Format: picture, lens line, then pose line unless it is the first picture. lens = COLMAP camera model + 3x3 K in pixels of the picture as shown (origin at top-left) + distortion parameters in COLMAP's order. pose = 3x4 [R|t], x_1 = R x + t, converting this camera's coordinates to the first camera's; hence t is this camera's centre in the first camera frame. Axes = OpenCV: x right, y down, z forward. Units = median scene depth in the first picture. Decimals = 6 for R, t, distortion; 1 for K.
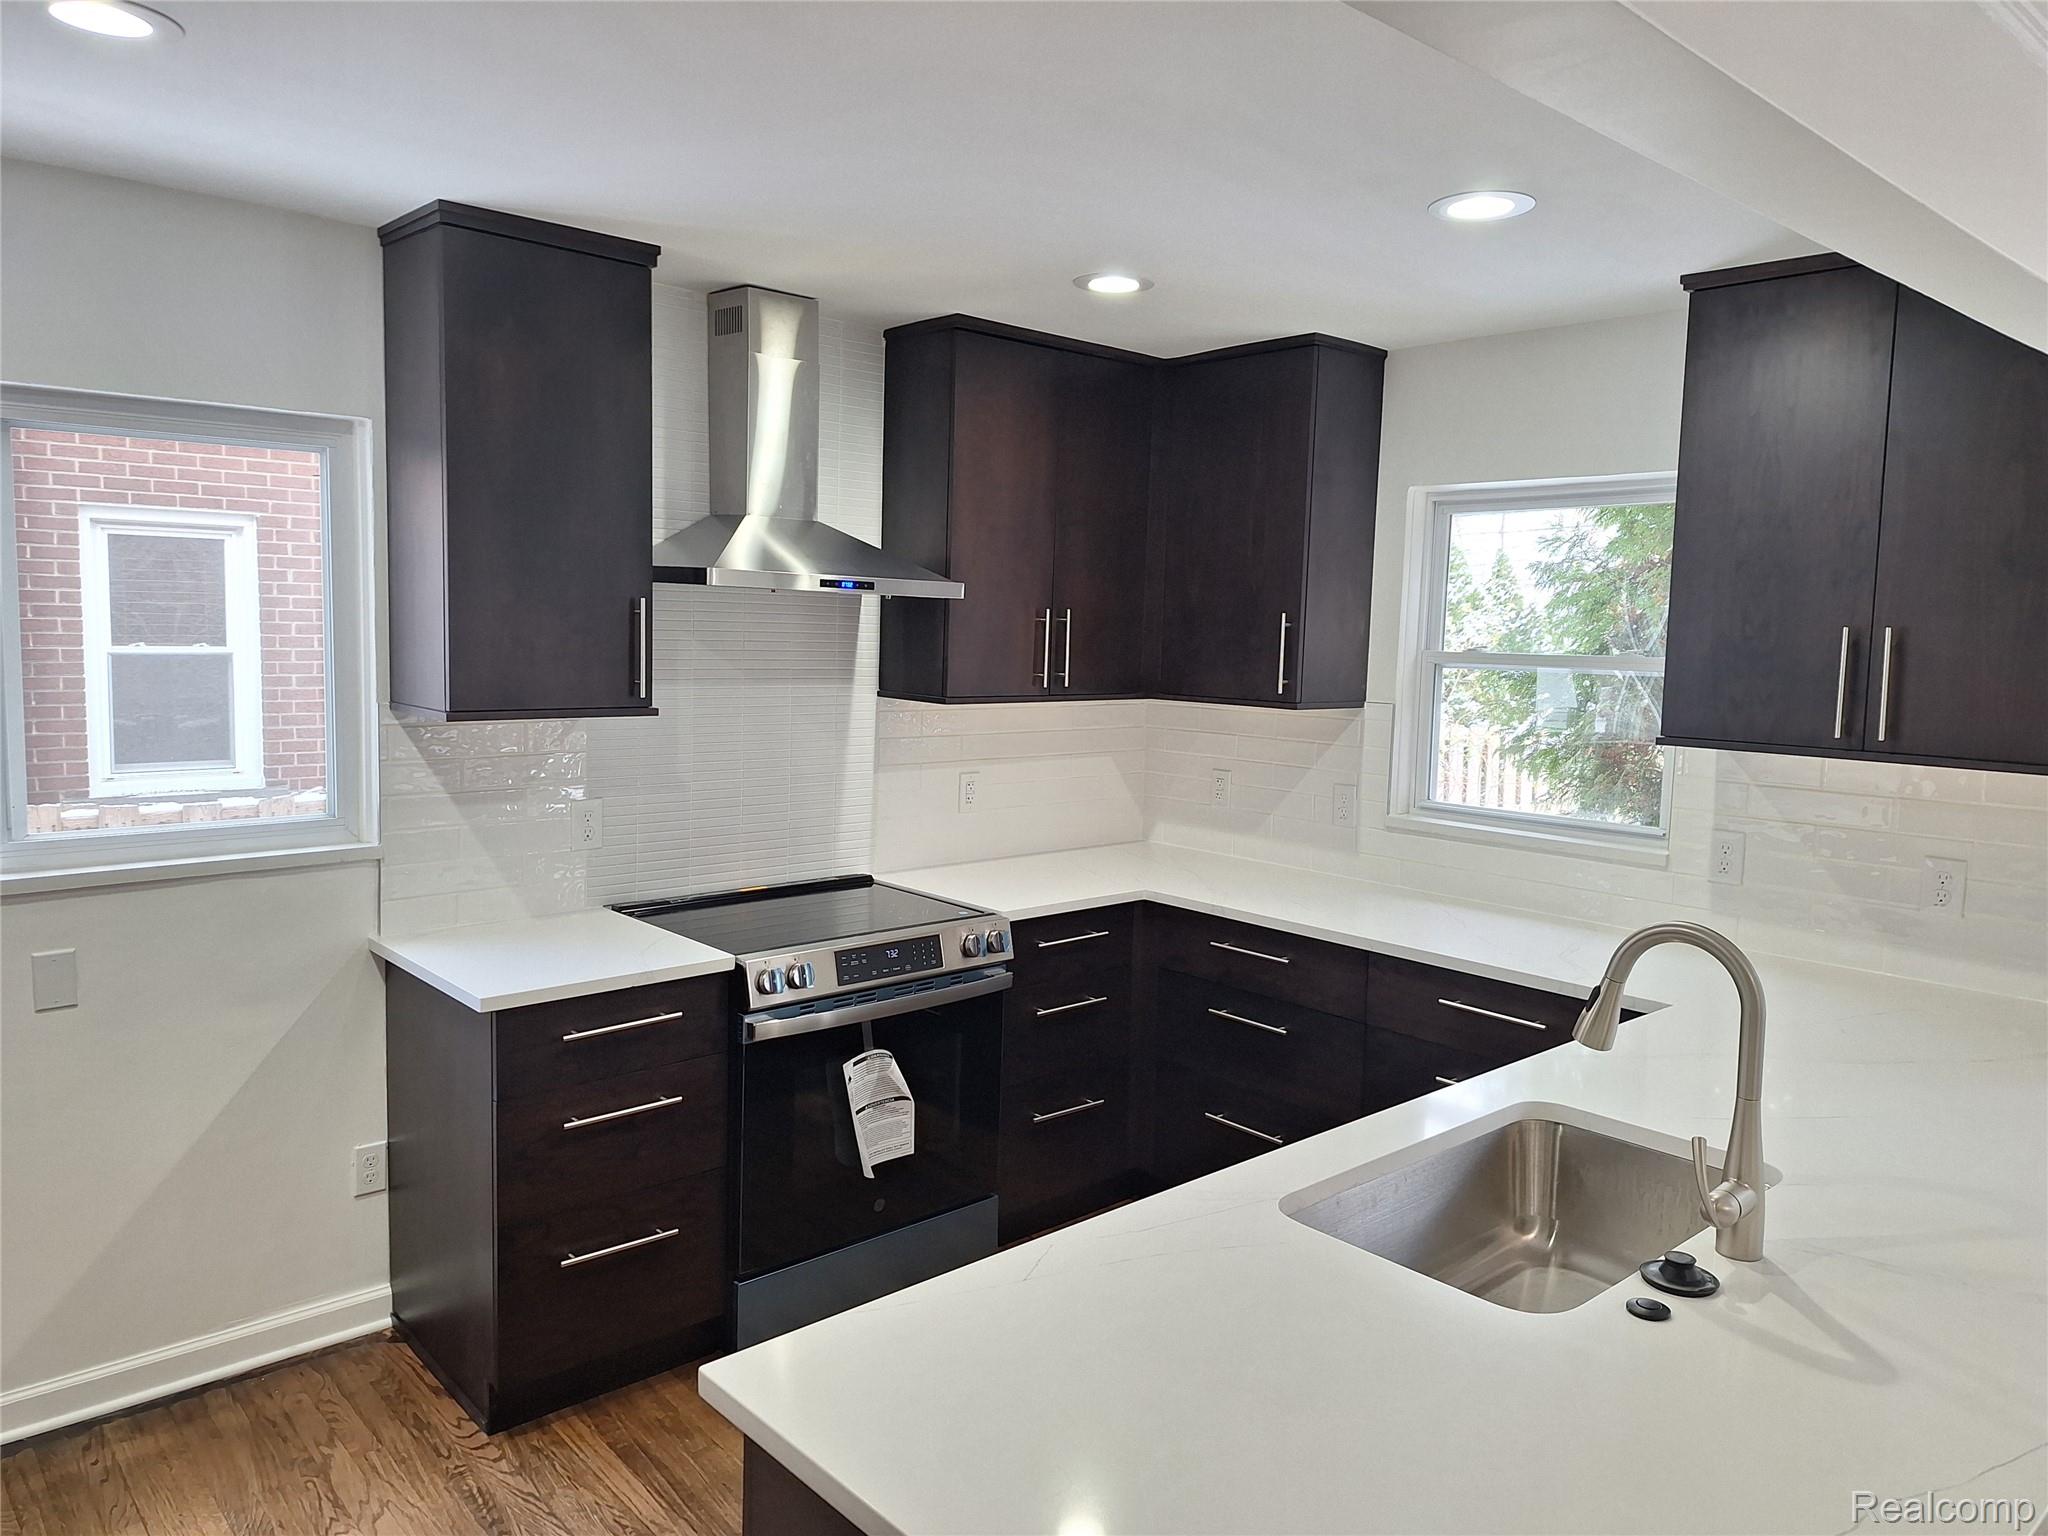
lens RADIAL K [[1402.4, 0, 1022.0], [0, 1402.4, 751.5], [0, 0, 1]] dist [0.112287, -0.149968]
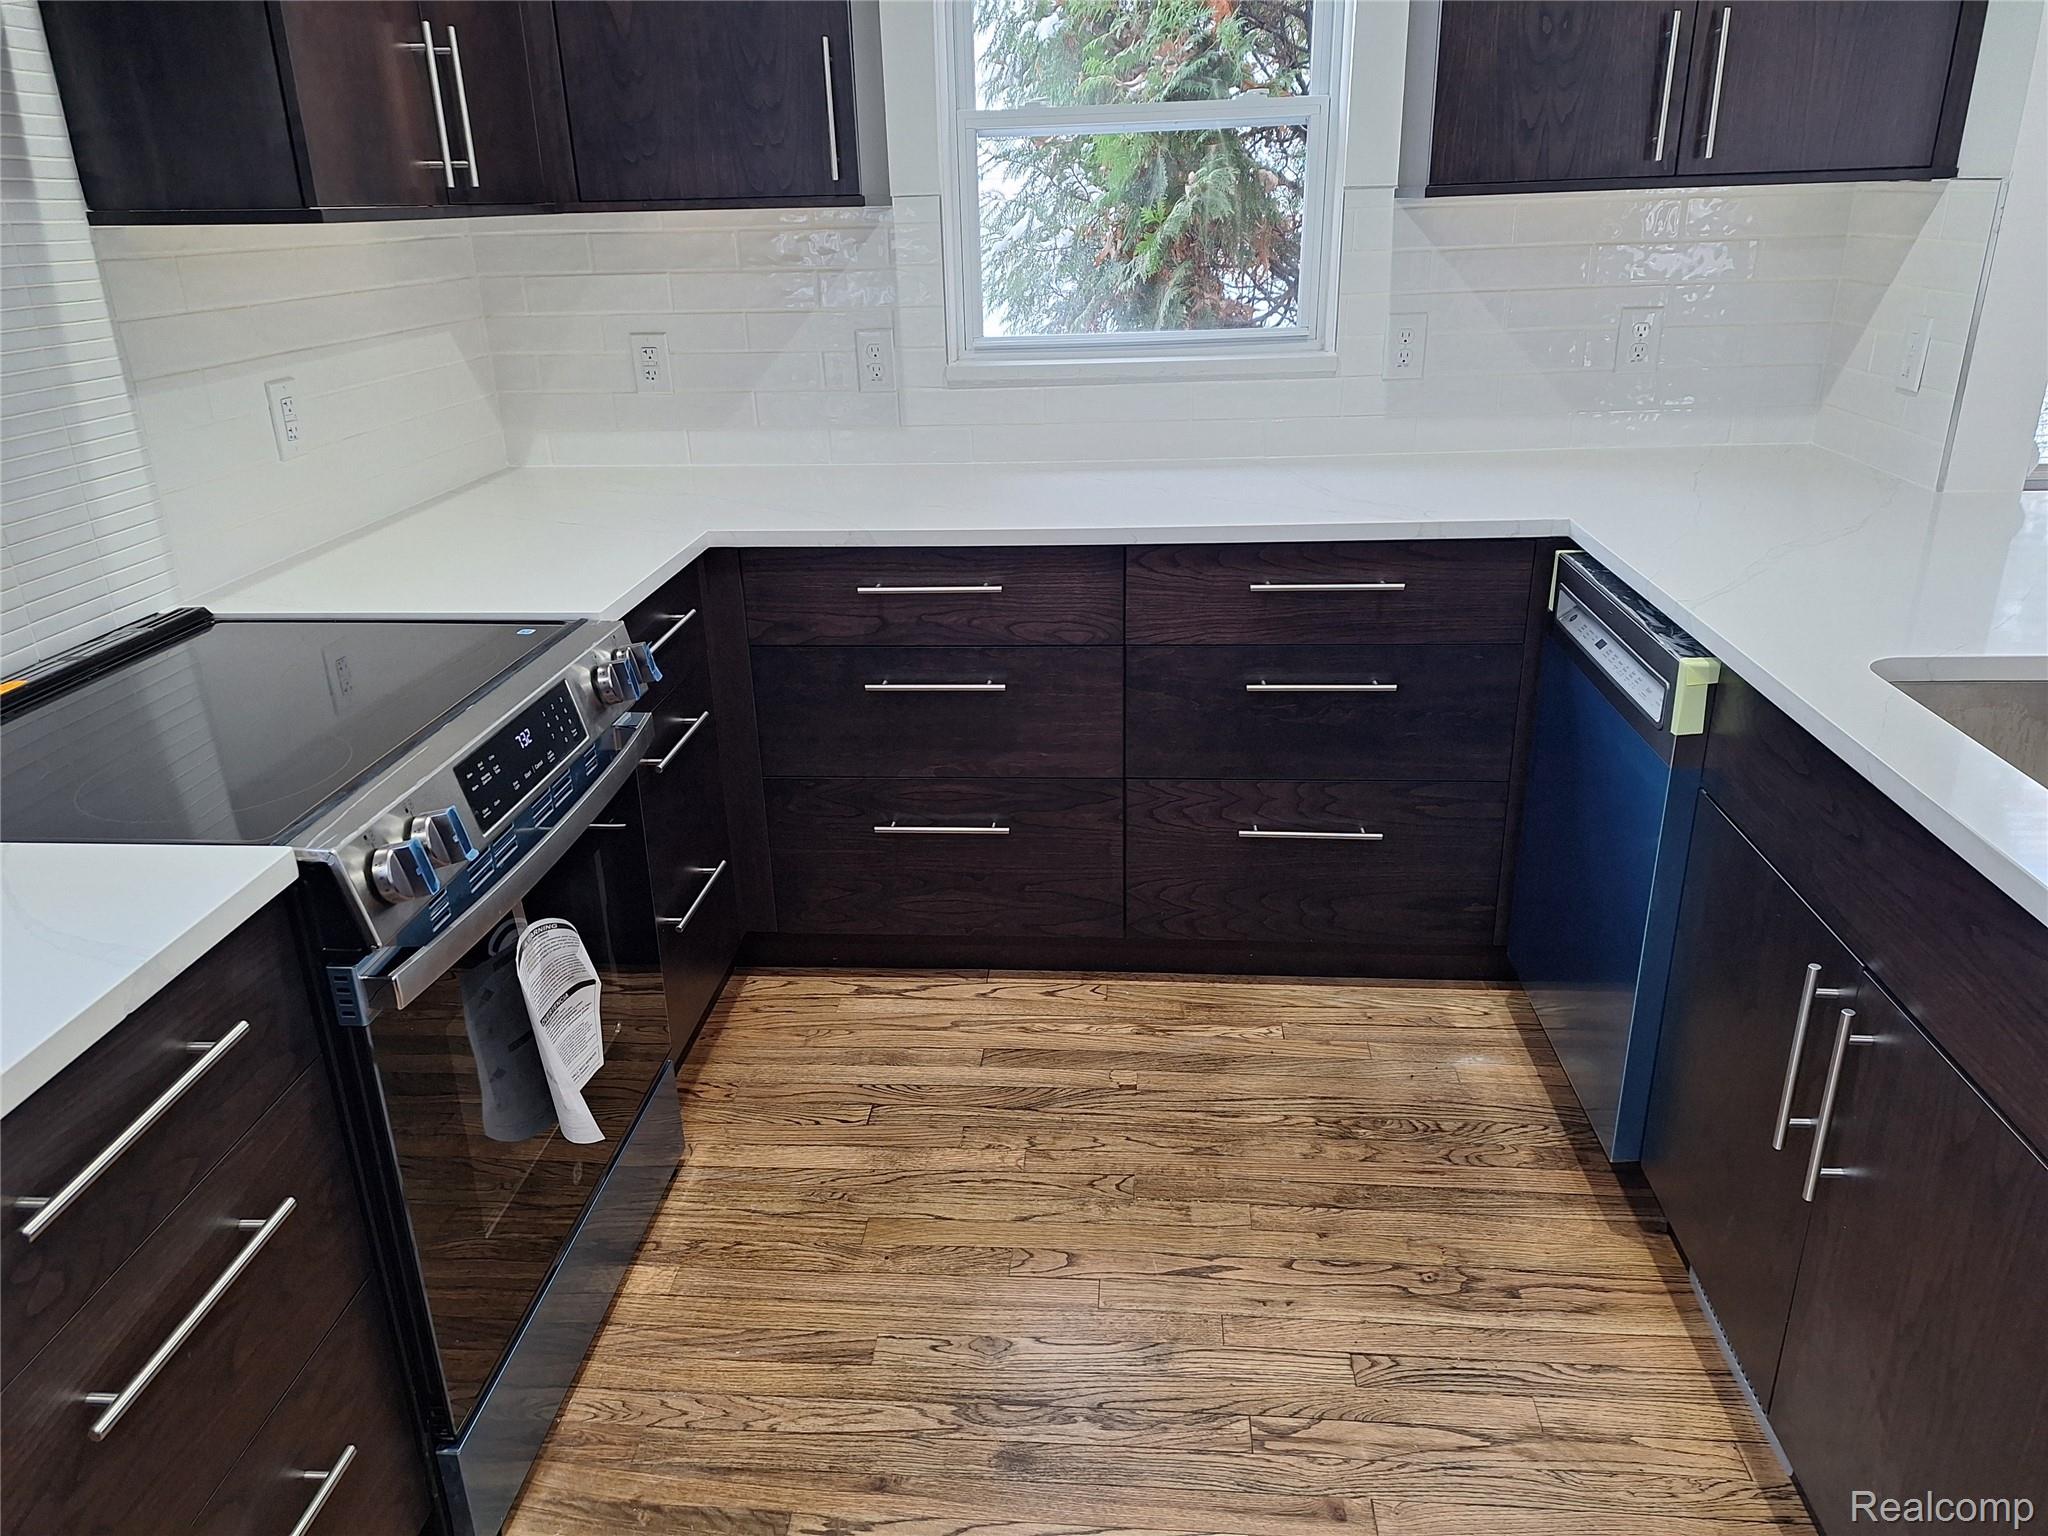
lens RADIAL K [[1441.9, 0, 999.8], [0, 1441.9, 755.3], [0, 0, 1]] dist [0.049411, -0.001769]
pose [[0.726431, -0.291275, 0.622461, -0.248640], [0.108183, 0.942914, 0.314975, 0.004451], [-0.678672, -0.161468, 0.716473, 0.440001]]
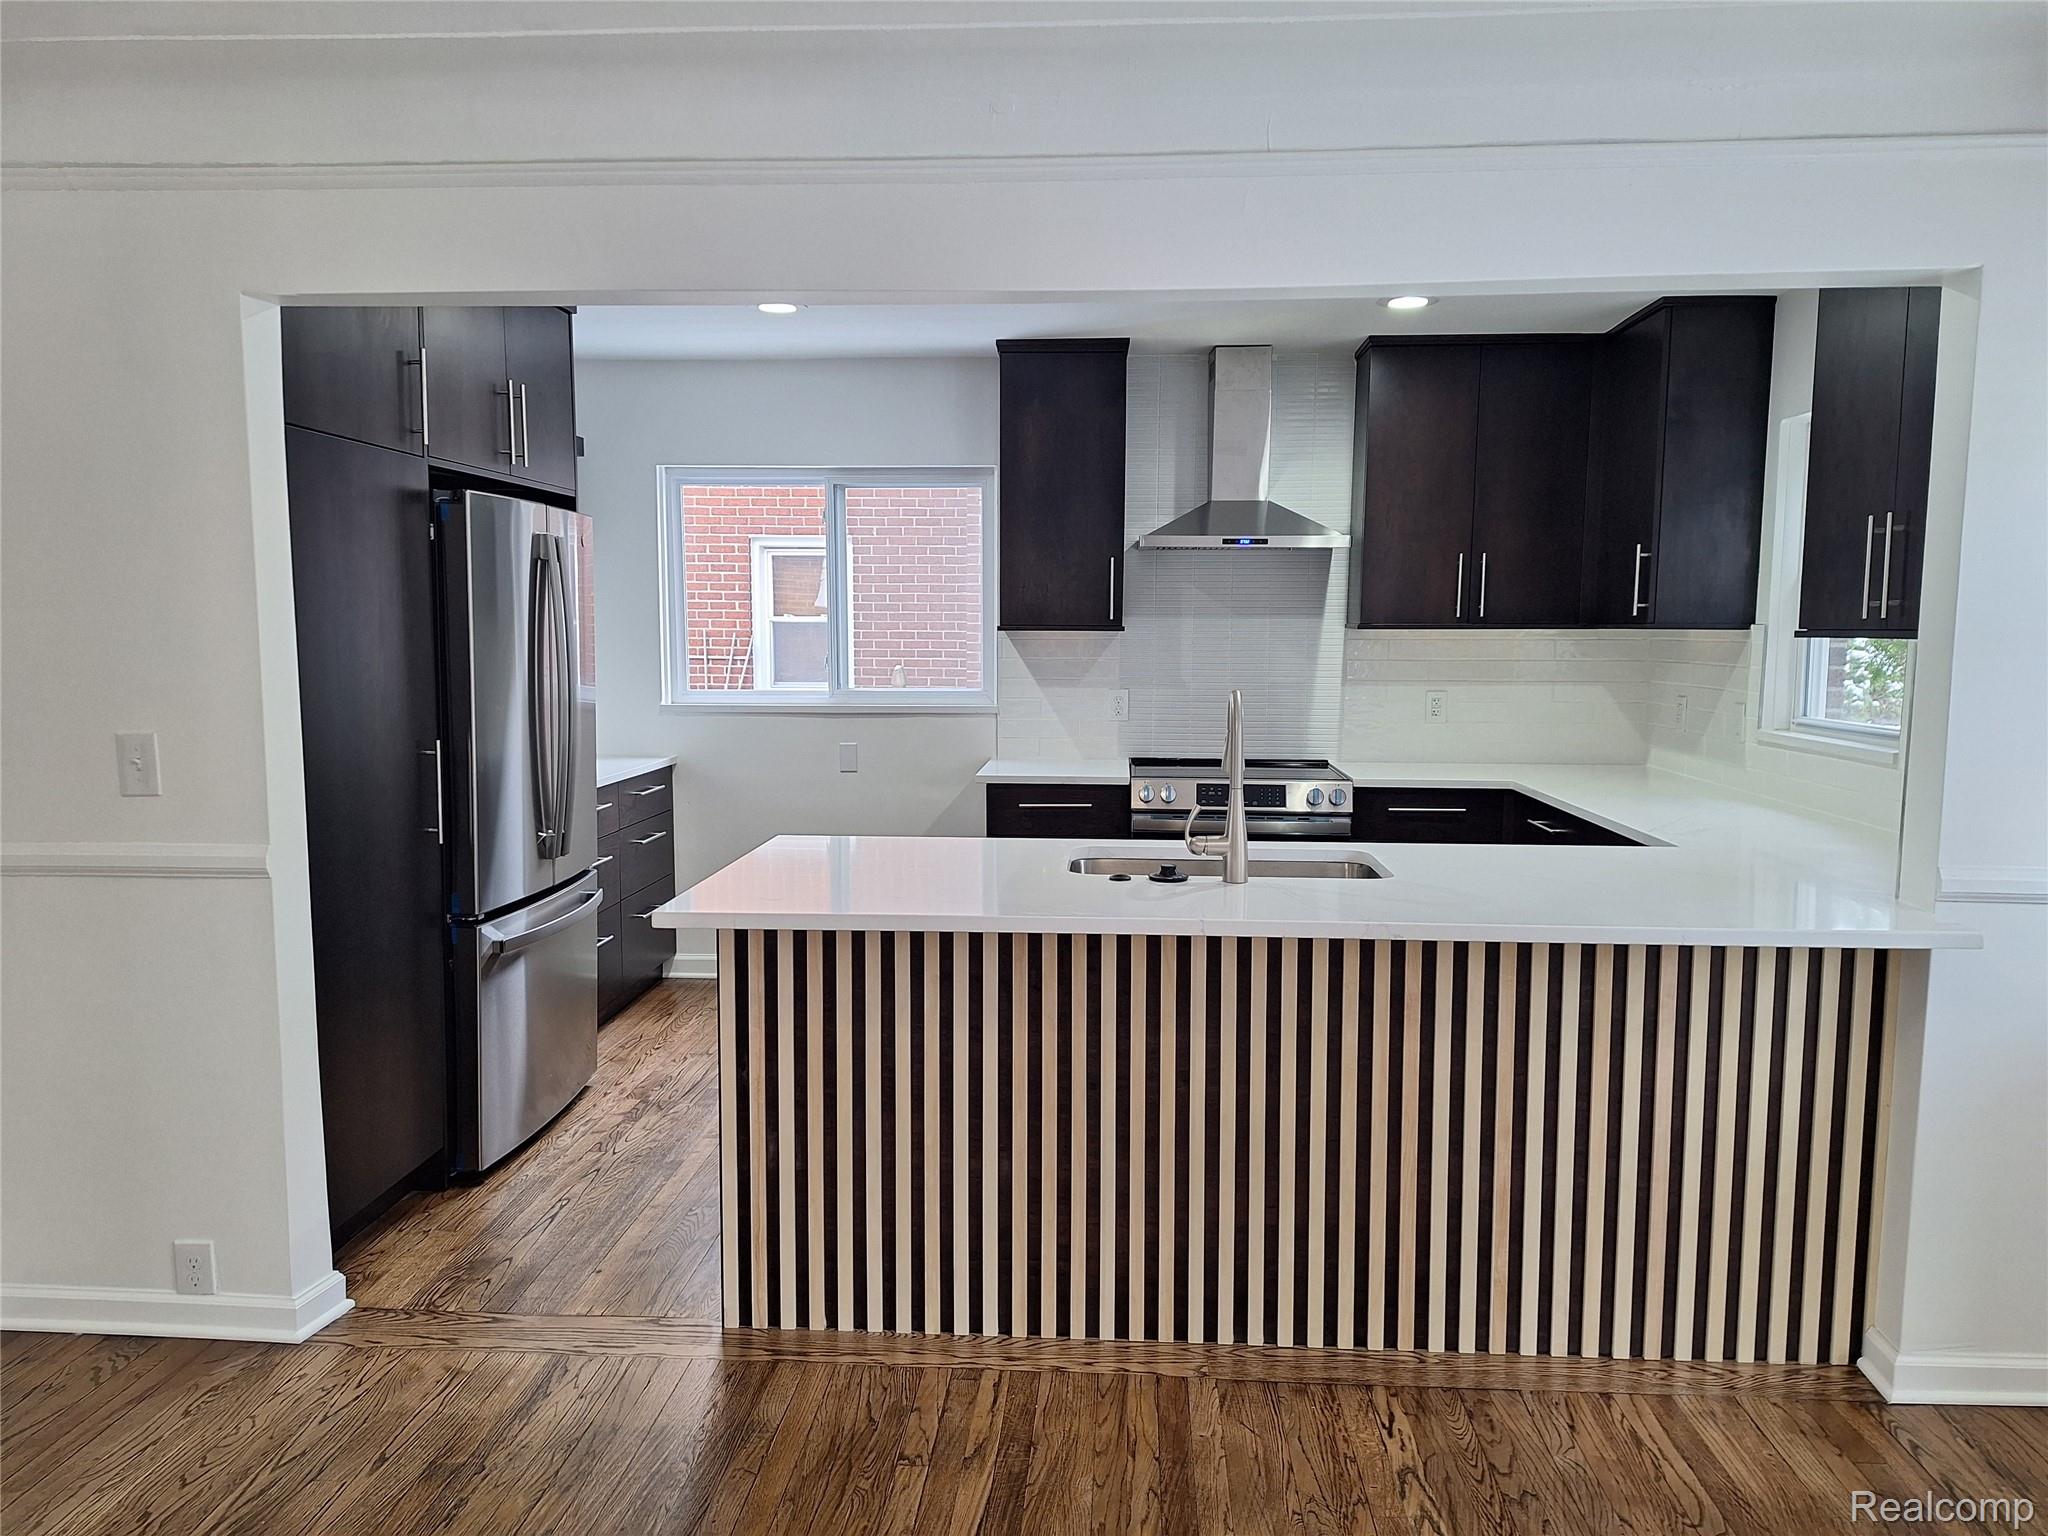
lens RADIAL K [[1402.4, 0, 1022.0], [0, 1402.4, 751.5], [0, 0, 1]] dist [0.112287, -0.149968]
pose [[0.707816, 0.043131, -0.705079, 0.656621], [-0.051786, 0.998617, 0.009099, 0.085116], [0.704496, 0.030073, 0.709071, -0.170889]]
